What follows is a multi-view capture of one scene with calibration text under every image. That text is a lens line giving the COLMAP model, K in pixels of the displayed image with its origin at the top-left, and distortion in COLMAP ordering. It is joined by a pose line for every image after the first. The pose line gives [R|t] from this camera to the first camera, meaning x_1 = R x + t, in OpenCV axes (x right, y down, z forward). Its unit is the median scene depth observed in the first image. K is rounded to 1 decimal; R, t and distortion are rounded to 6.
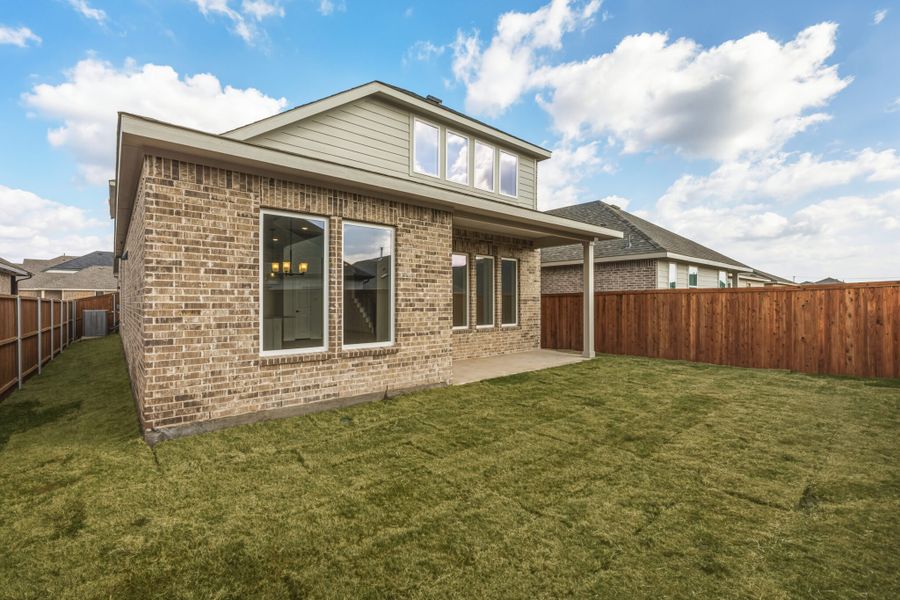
lens RADIAL K [[397.8, 0, 446.9], [0, 397.8, 301.7], [0, 0, 1]] dist [-0.011889, 0.001498]
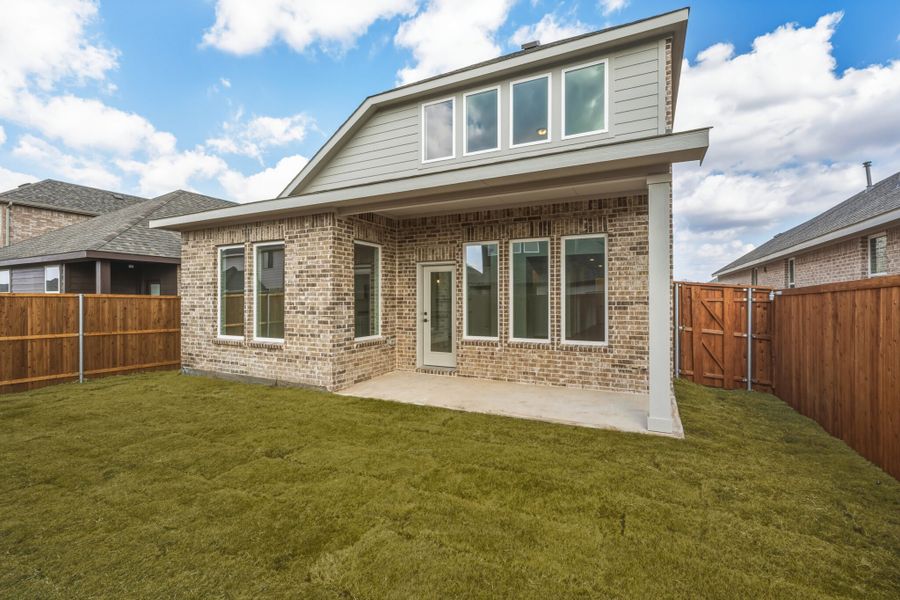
lens RADIAL K [[397.8, 0, 448.2], [0, 397.8, 299.2], [0, 0, 1]] dist [-0.011889, 0.001498]
pose [[0.397810, -0.003620, -0.917461, 1.092047], [-0.001690, 0.999988, -0.004678, -0.011335], [0.917466, 0.003412, 0.397799, 0.955242]]
